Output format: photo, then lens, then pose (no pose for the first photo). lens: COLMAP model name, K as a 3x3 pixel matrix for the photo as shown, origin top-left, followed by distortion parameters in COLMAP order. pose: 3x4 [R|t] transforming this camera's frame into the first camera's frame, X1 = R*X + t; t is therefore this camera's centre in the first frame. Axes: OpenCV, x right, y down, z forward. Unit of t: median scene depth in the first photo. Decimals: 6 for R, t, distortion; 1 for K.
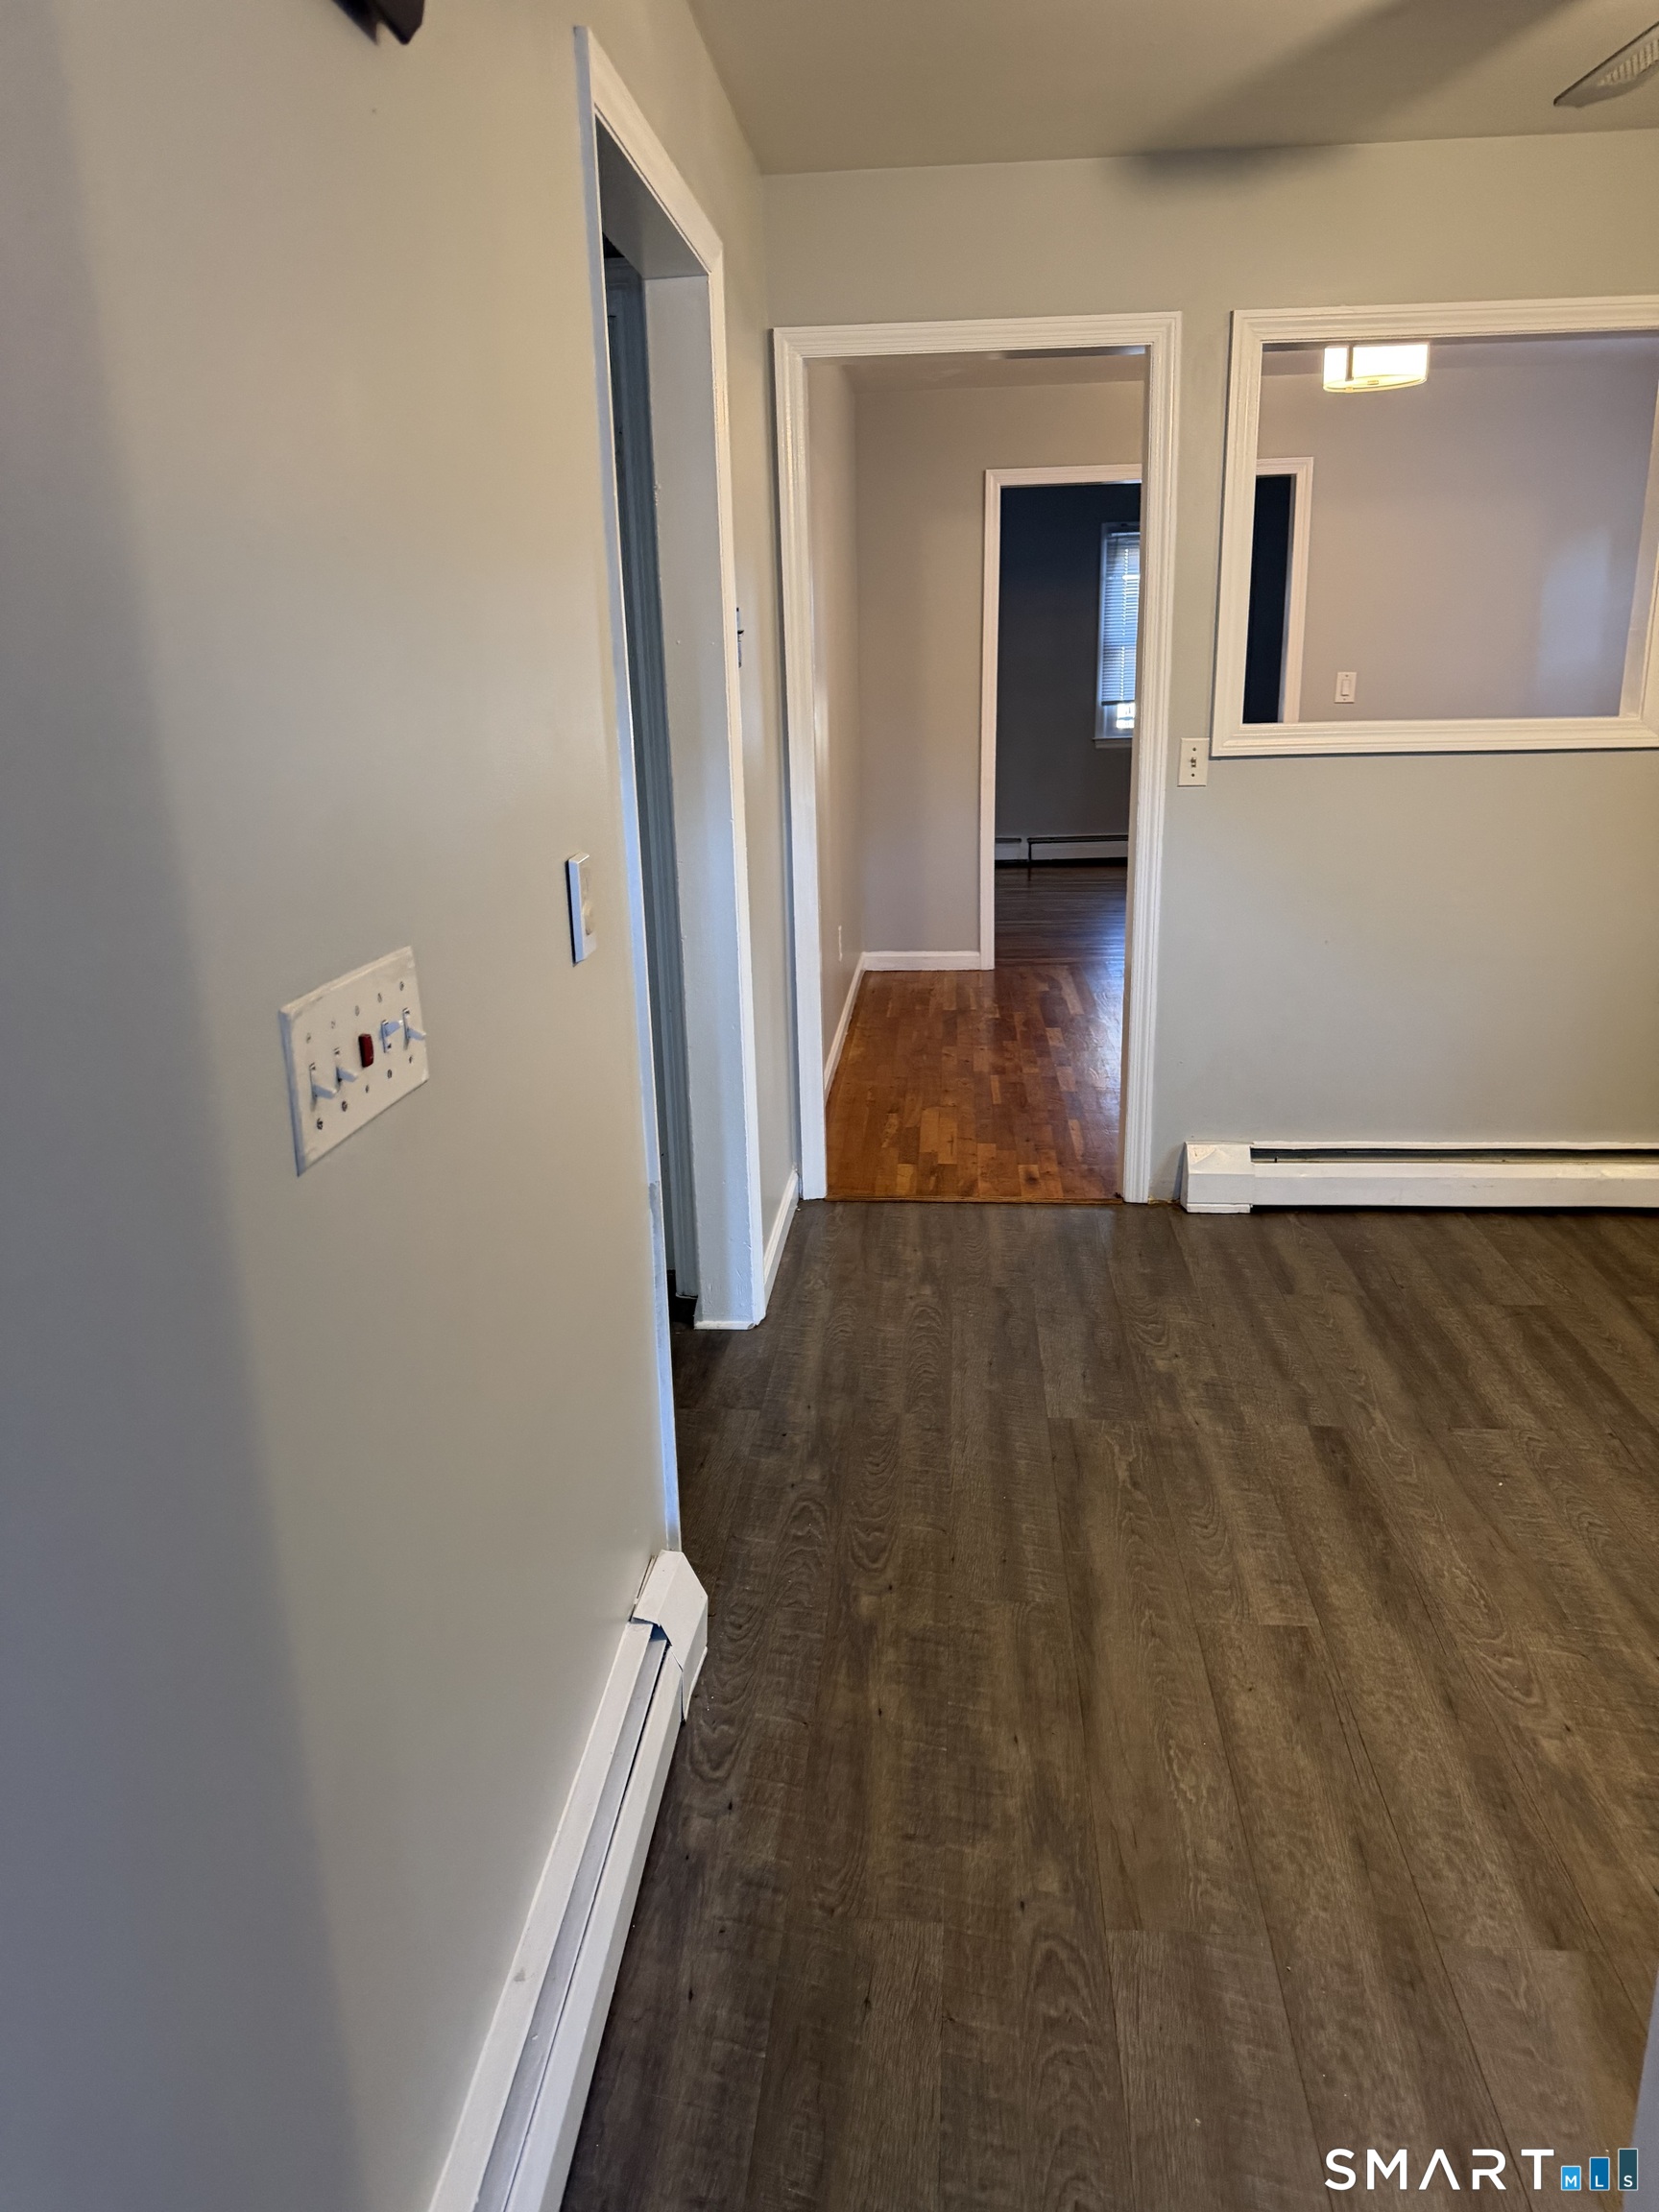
lens RADIAL K [[1573.3, 0, 817.2], [0, 1573.3, 1107.5], [0, 0, 1]] dist [0.065016, -0.084064]
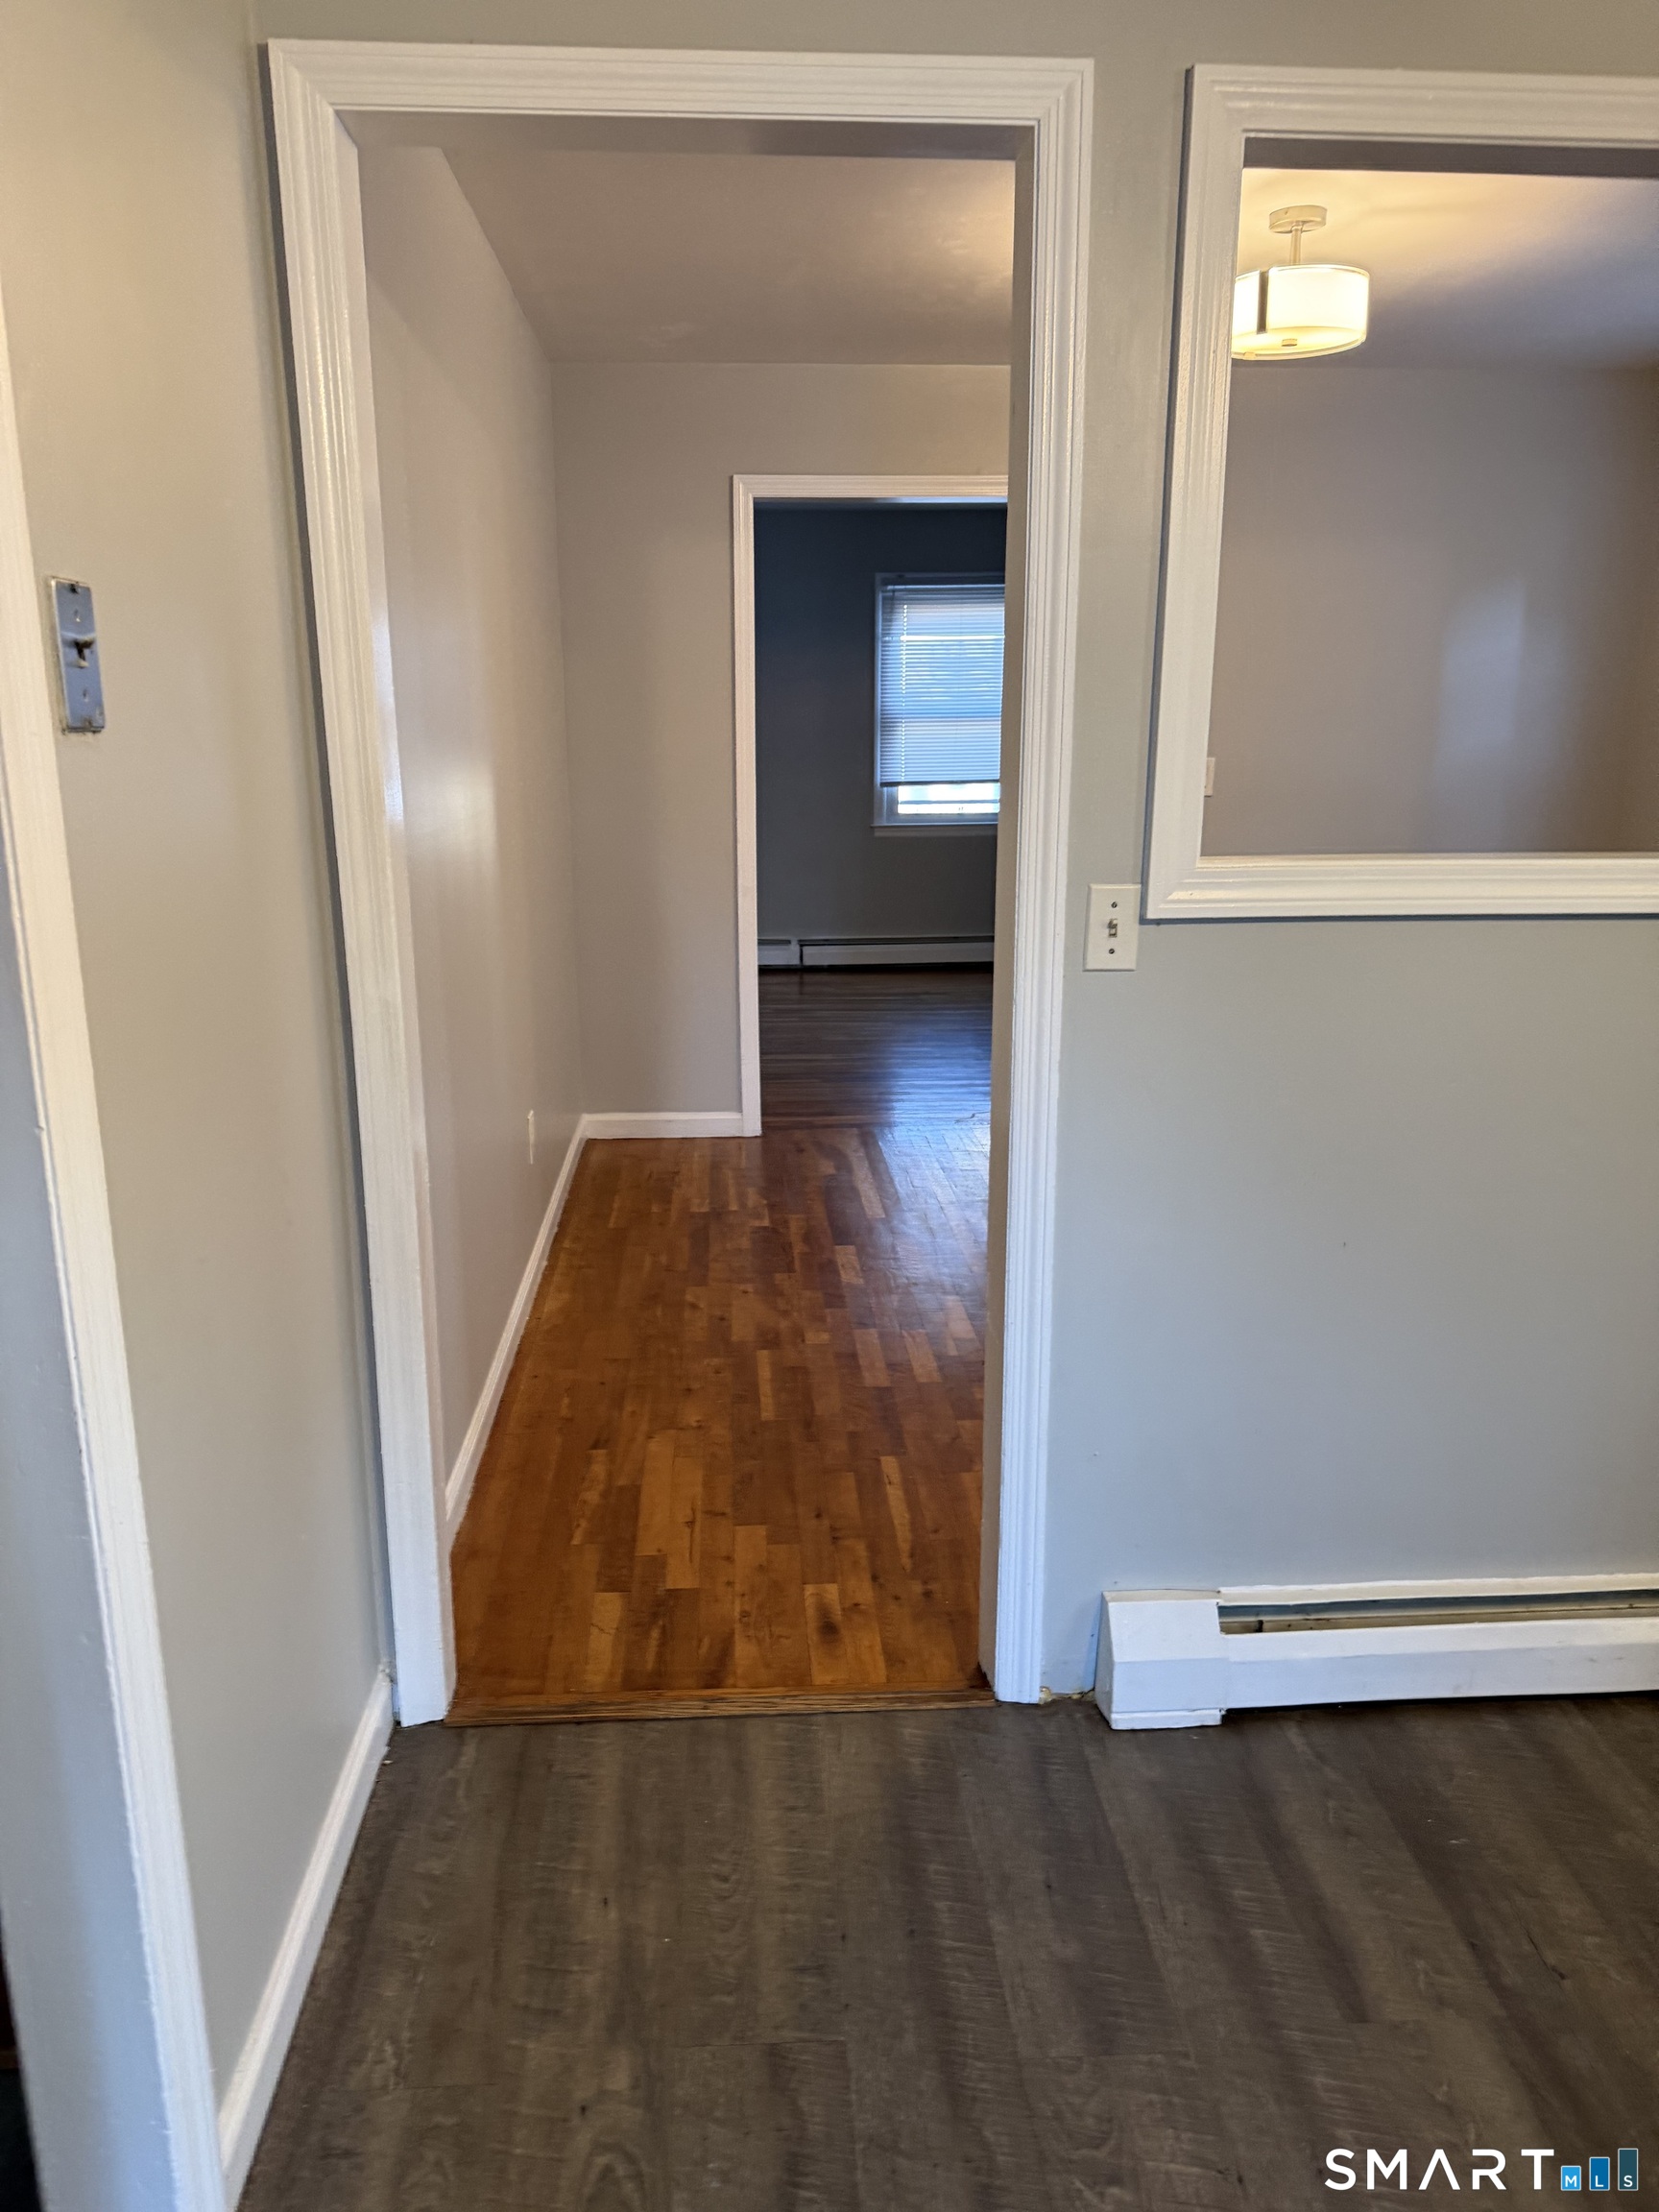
lens RADIAL K [[1573.3, 0, 877.7], [0, 1573.3, 1111.5], [0, 0, 1]] dist [0.065016, -0.084064]
pose [[0.983168, -0.015692, 0.182027, 0.050304], [0.022461, 0.999128, -0.035185, -0.116845], [-0.181317, 0.038681, 0.982664, 0.411073]]
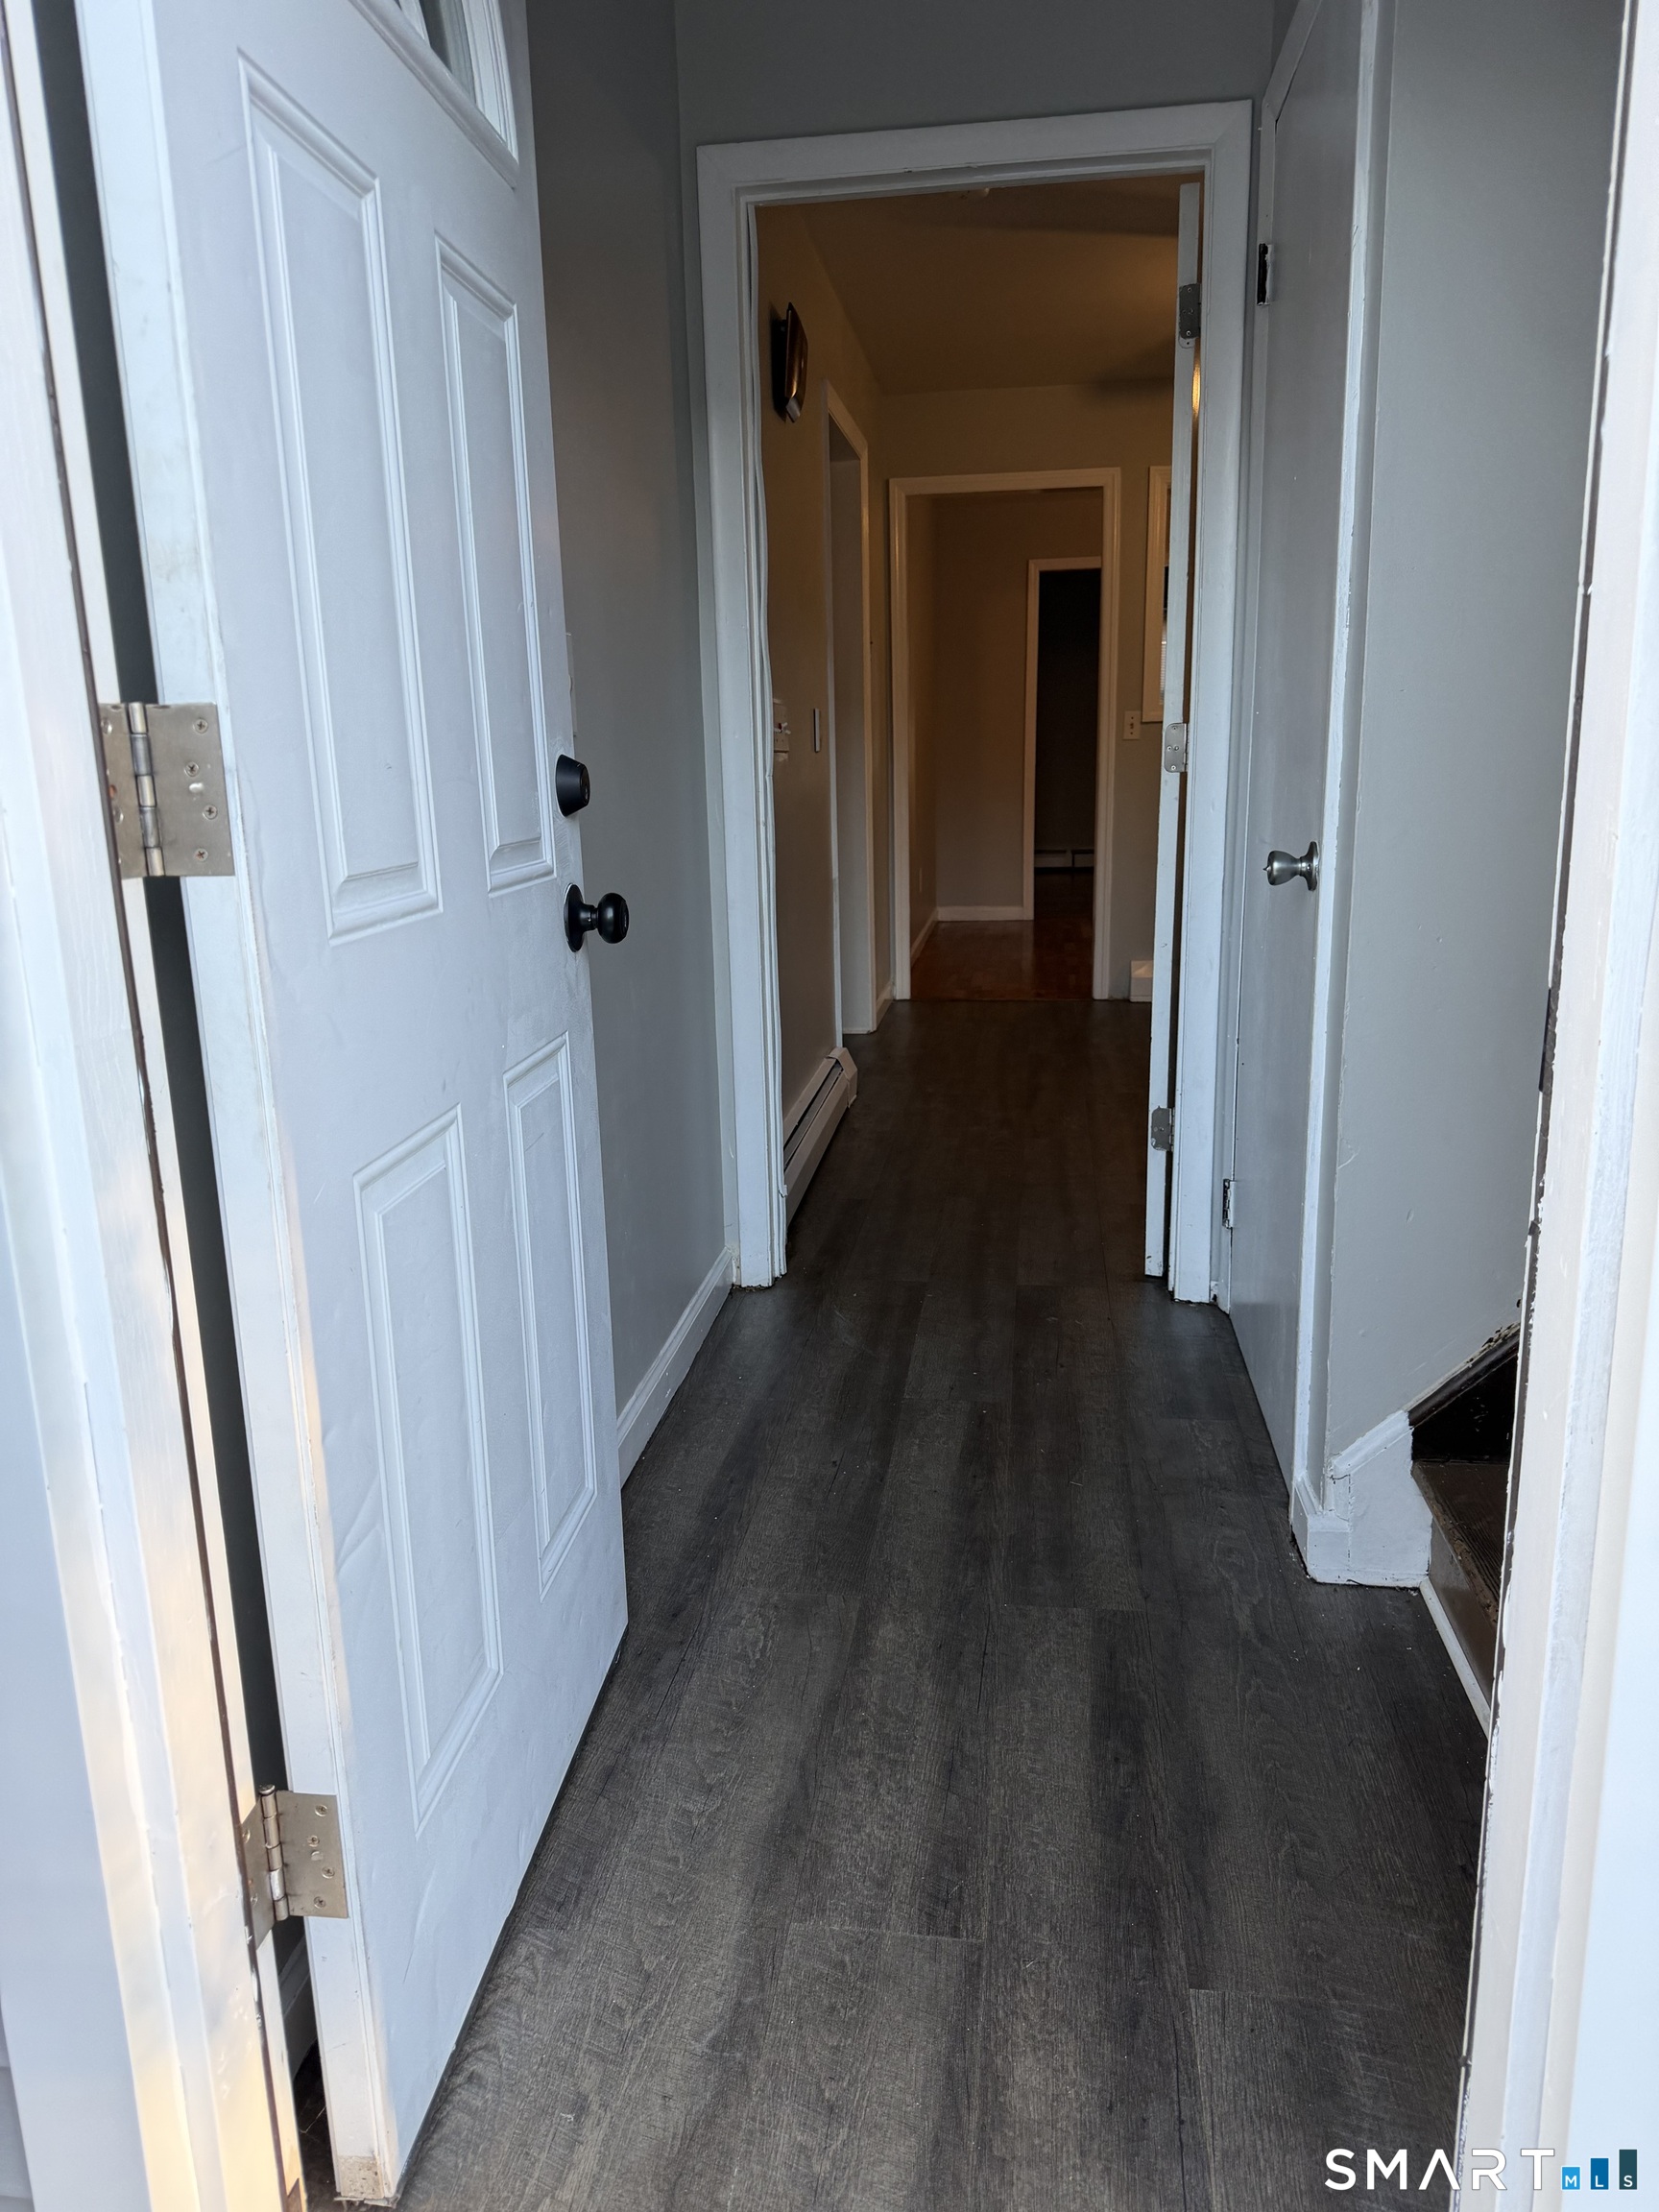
lens RADIAL K [[1573.3, 0, 841.6], [0, 1573.3, 1105.1], [0, 0, 1]] dist [0.065016, -0.084064]
pose [[0.999365, 0.012719, -0.033280, -0.009062], [-0.014486, 0.998467, -0.053420, 0.237674], [0.032550, 0.053868, 0.998017, -0.569520]]
